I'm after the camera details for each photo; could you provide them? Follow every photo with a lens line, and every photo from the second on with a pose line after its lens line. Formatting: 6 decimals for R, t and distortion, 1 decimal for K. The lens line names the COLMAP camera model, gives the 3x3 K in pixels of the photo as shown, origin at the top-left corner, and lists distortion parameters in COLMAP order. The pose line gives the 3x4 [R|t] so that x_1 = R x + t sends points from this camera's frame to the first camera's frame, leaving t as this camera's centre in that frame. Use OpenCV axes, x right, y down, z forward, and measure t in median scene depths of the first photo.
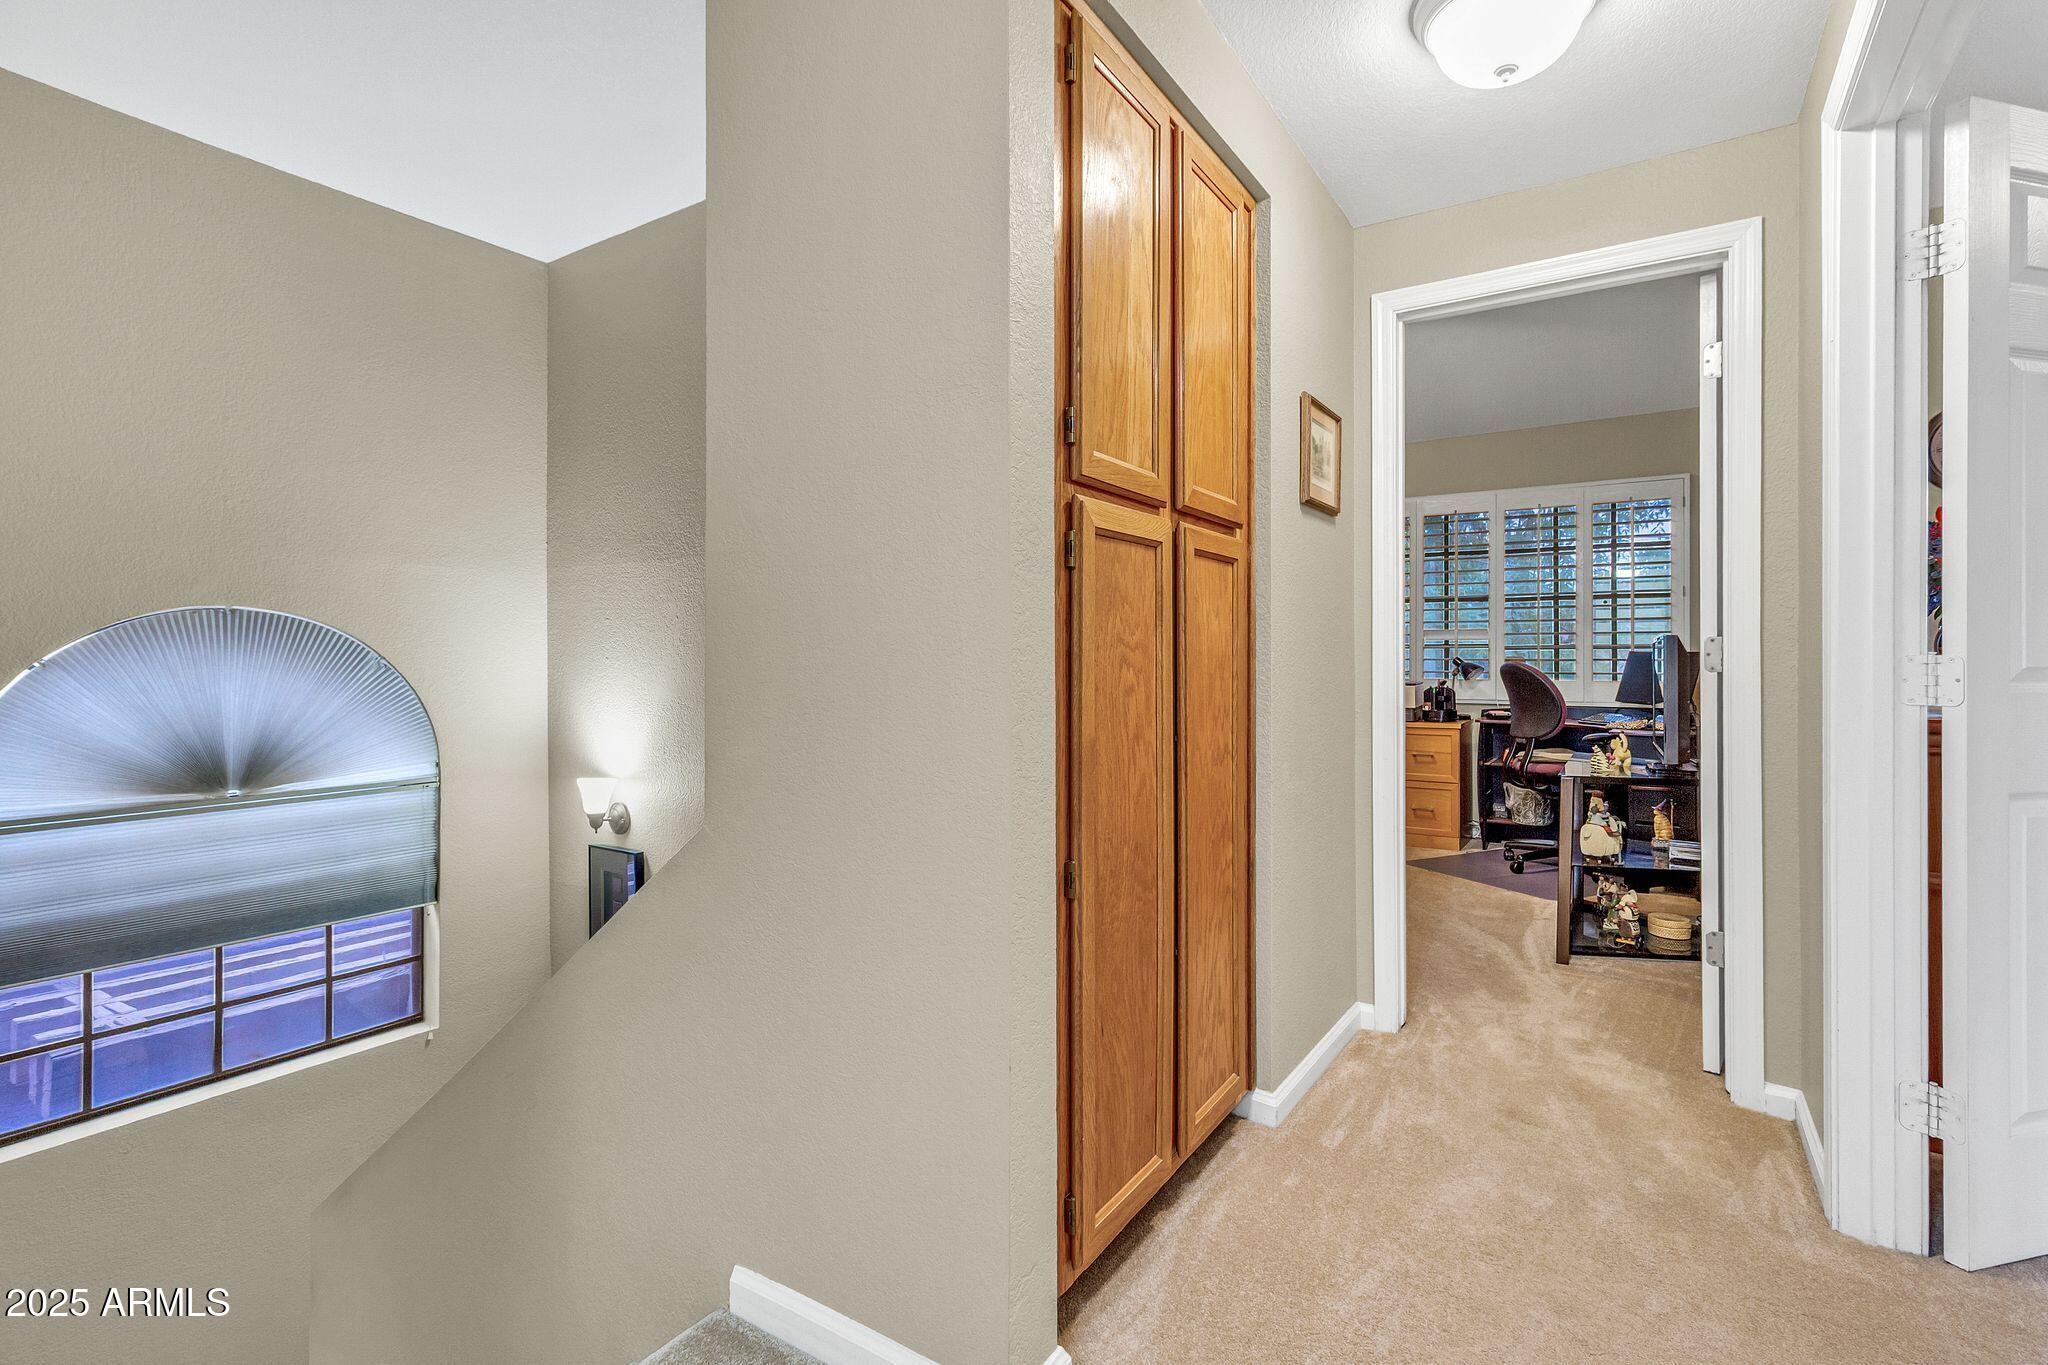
lens RADIAL K [[957.4, 0, 1045.2], [0, 957.4, 668.5], [0, 0, 1]] dist [0.003634, -0.000639]
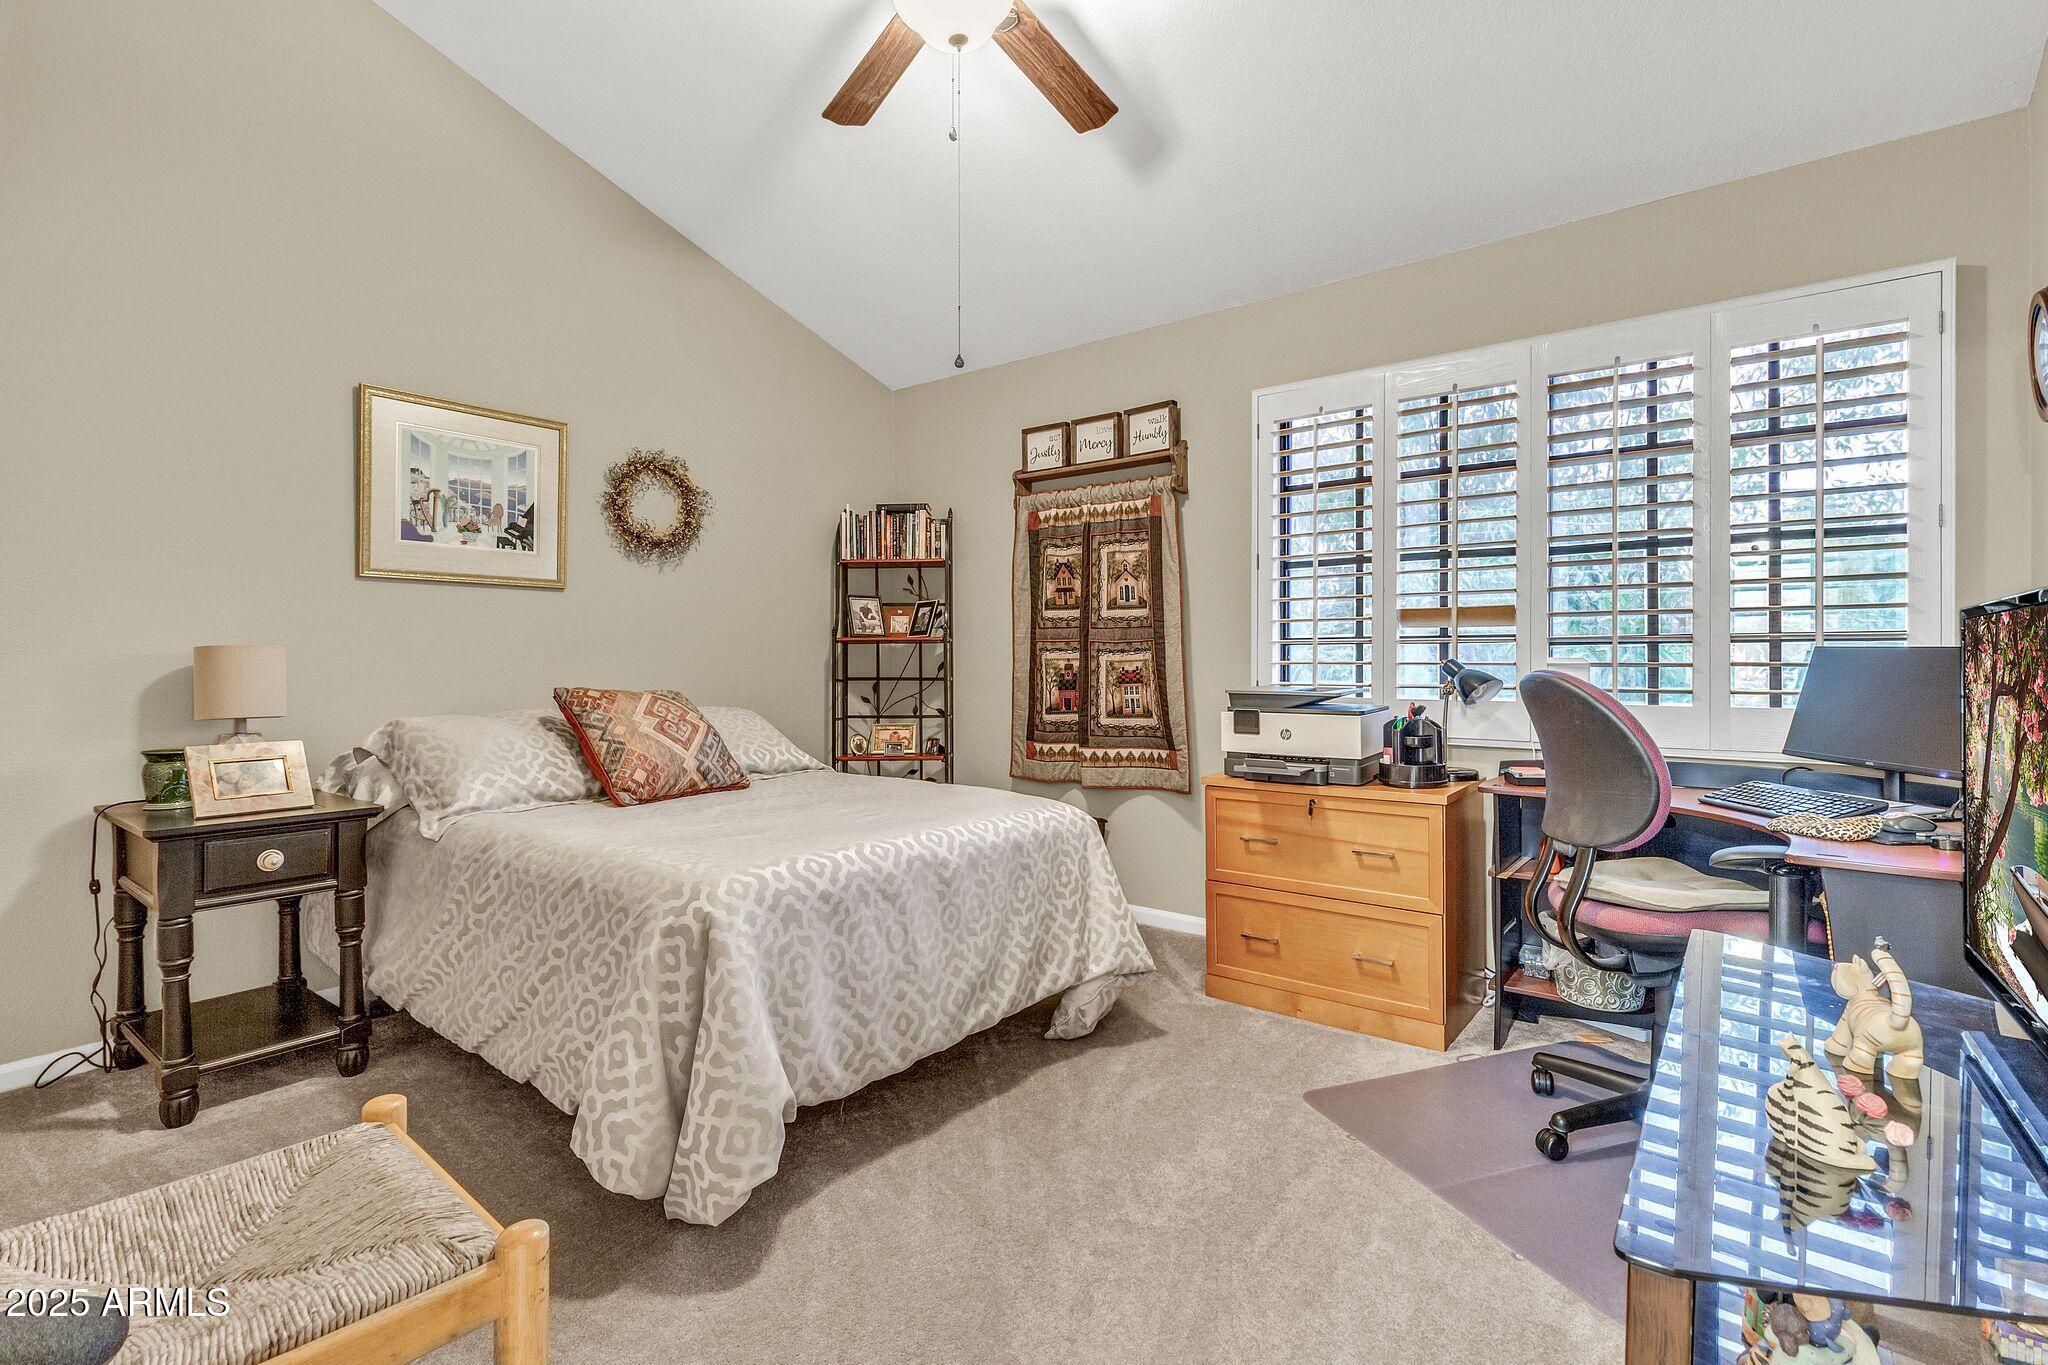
lens RADIAL K [[957.4, 0, 1045.2], [0, 957.4, 668.5], [0, 0, 1]] dist [0.003634, -0.000639]
pose [[0.996710, -0.000998, -0.081047, 0.265074], [0.000979, 0.999999, -0.000277, -0.007359], [0.081047, 0.000197, 0.996710, 0.486311]]
